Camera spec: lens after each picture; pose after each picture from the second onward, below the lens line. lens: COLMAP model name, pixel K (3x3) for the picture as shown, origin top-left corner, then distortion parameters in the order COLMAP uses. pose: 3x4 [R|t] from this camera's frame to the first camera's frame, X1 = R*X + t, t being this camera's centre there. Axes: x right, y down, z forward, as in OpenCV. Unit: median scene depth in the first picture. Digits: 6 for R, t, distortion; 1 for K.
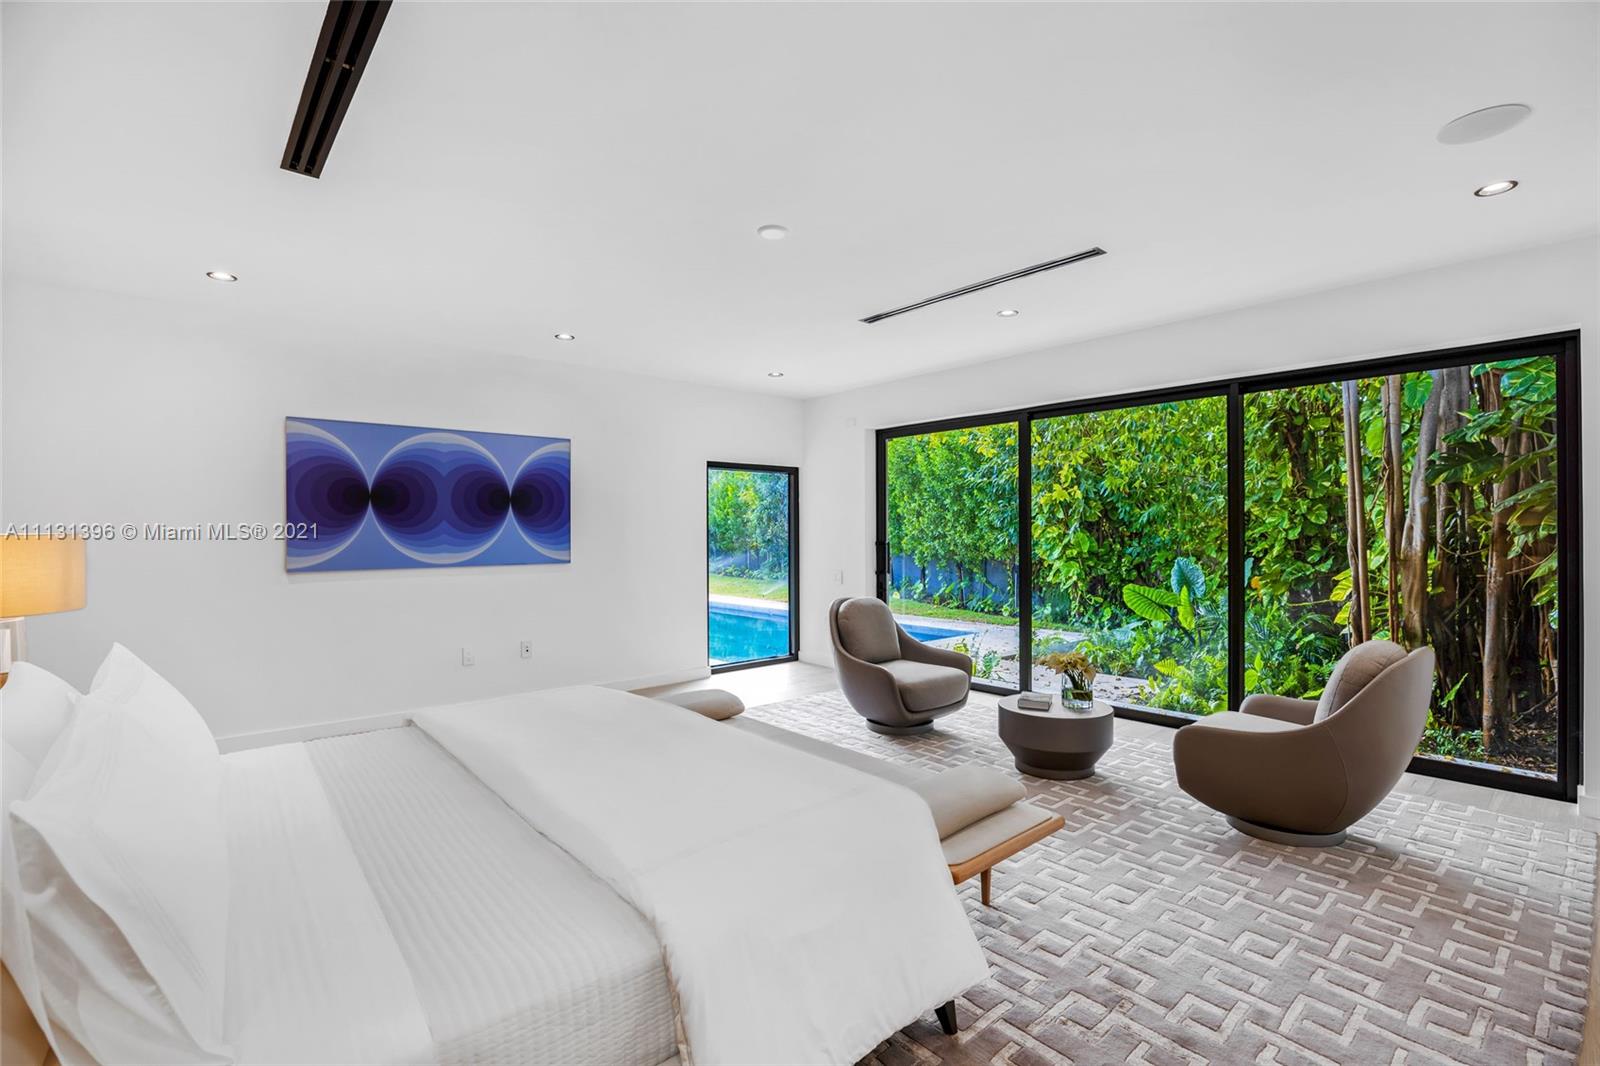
lens RADIAL K [[732.7, 0, 815.9], [0, 732.7, 525.5], [0, 0, 1]] dist [-0.032135, 0.007190]
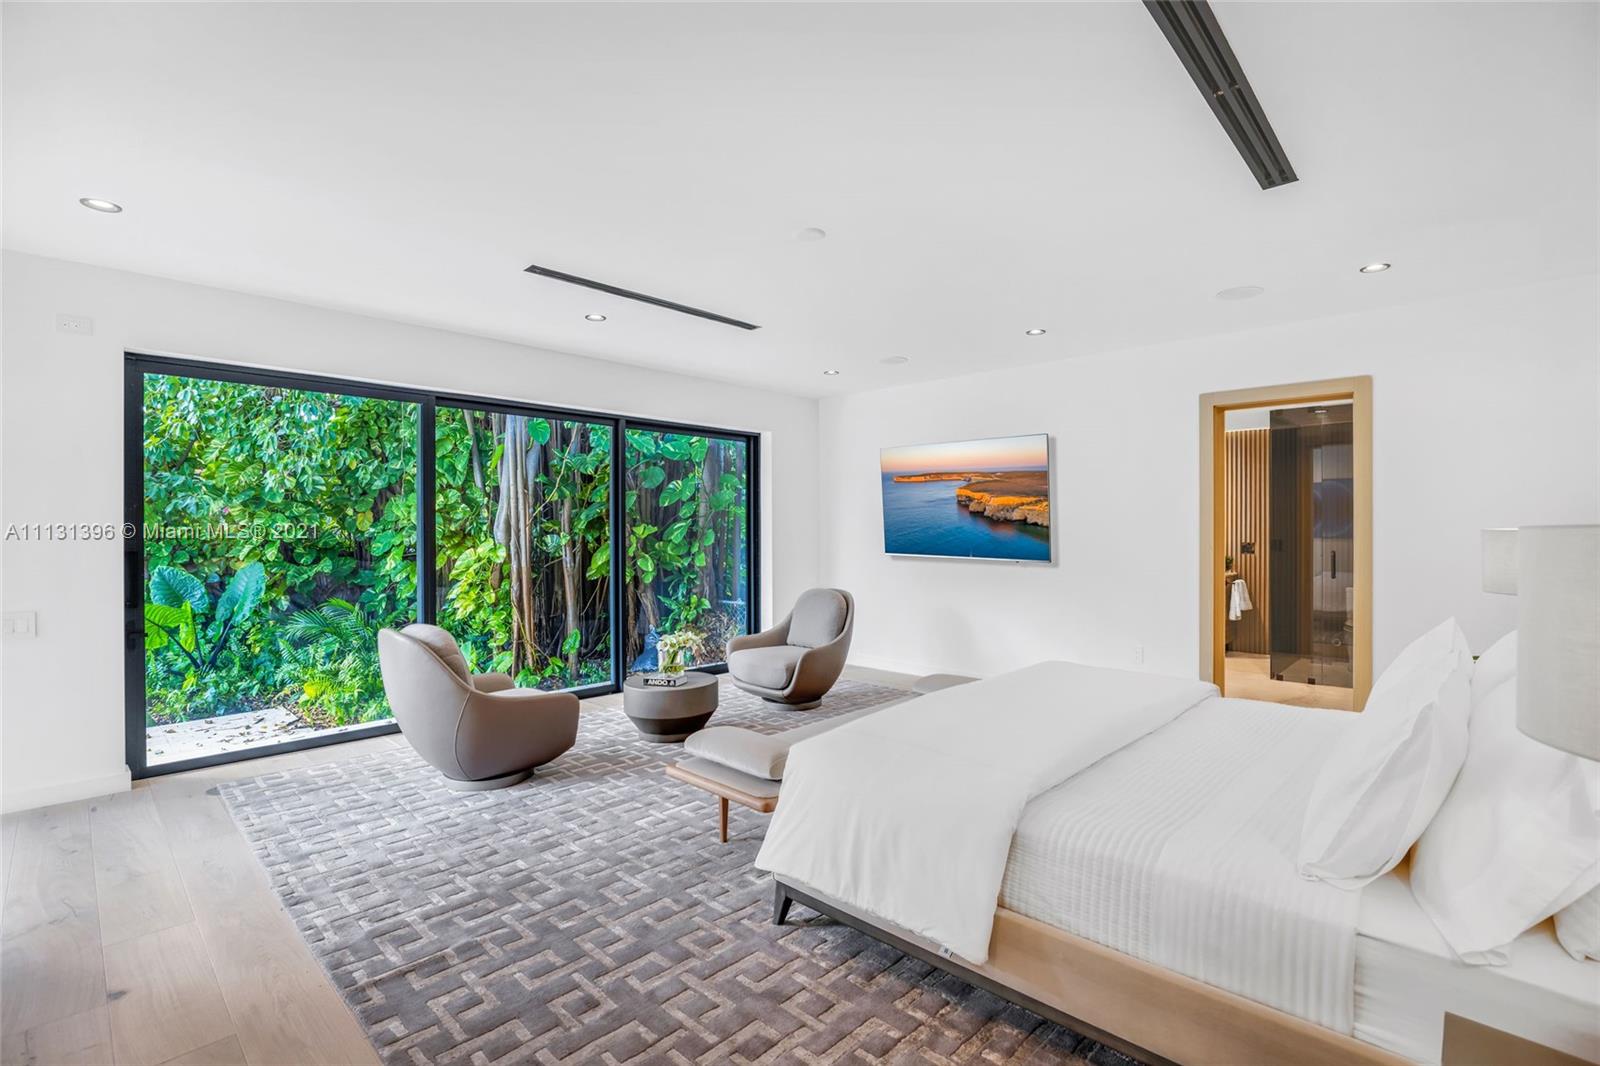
lens RADIAL K [[732.7, 0, 799.1], [0, 732.7, 541.9], [0, 0, 1]] dist [-0.032135, 0.007190]
pose [[-0.074782, 0.006071, 0.997181, -1.128295], [0.005654, 0.999968, -0.005664, 0.061173], [-0.997184, 0.005214, -0.074813, 1.240703]]
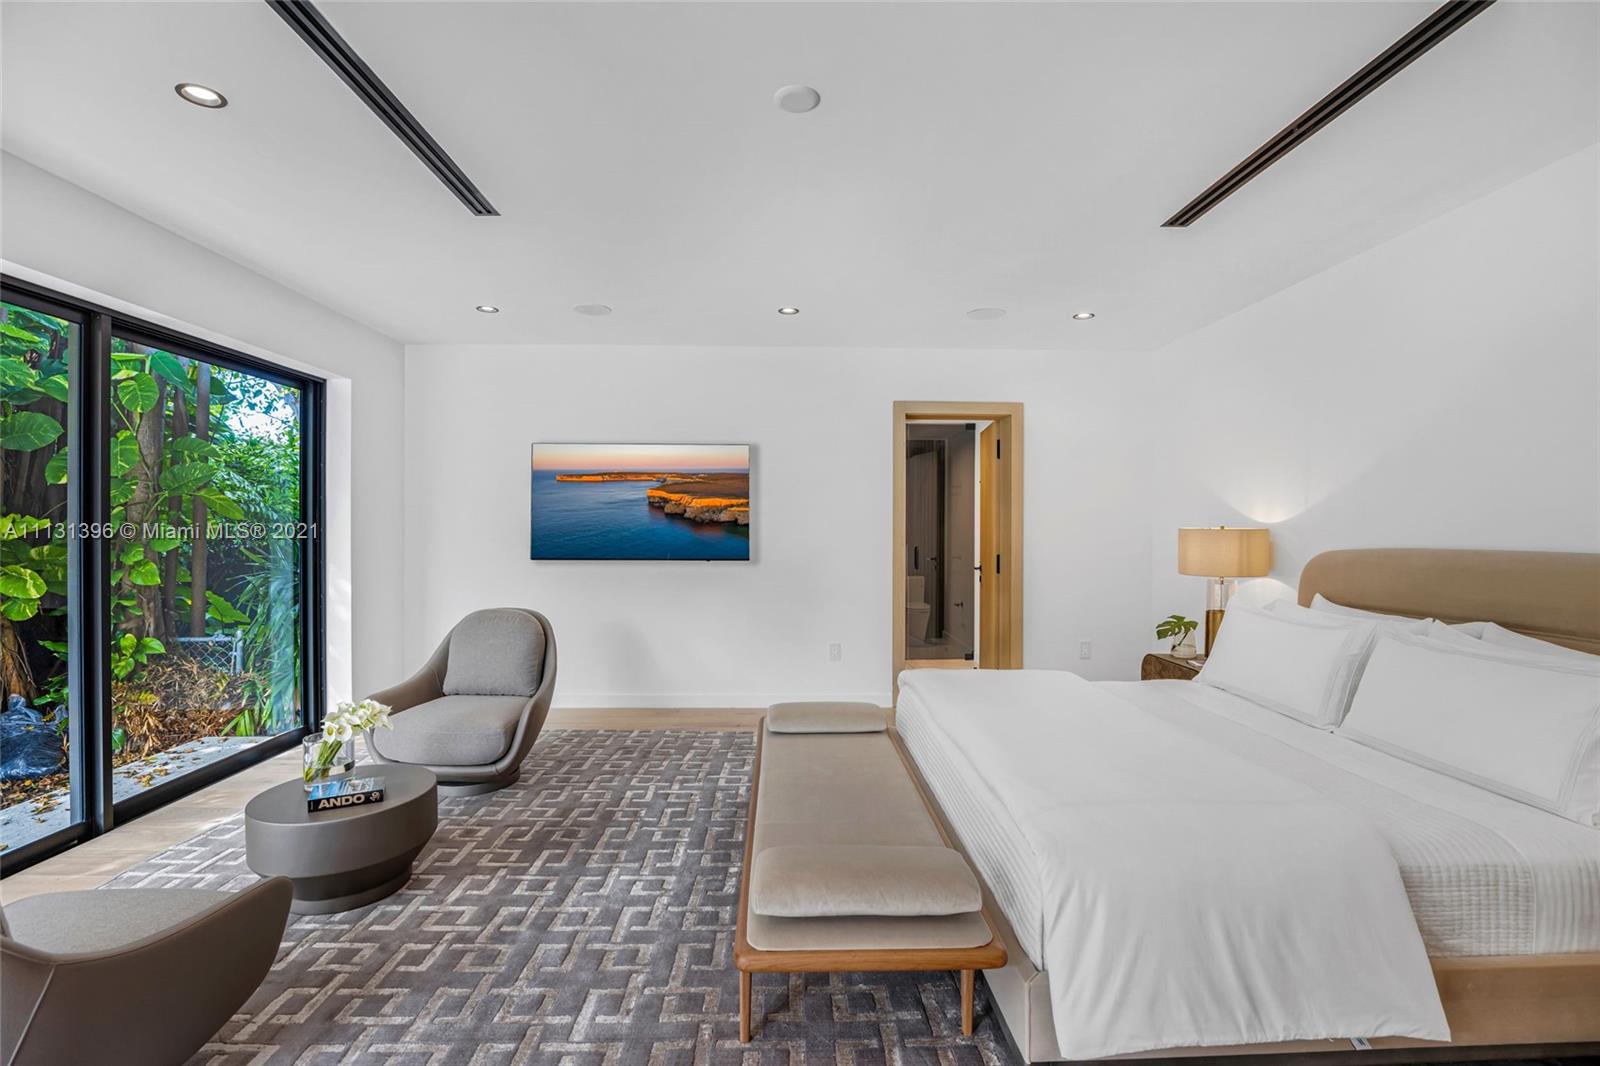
lens RADIAL K [[736.1, 0, 808.4], [0, 736.1, 531.9], [0, 0, 1]] dist [-0.016460, -0.000555]
pose [[-0.766526, 0.014146, 0.642057, -0.552771], [0.014539, 0.999883, -0.004673, 0.044081], [-0.642048, 0.005752, -0.766643, 1.711683]]
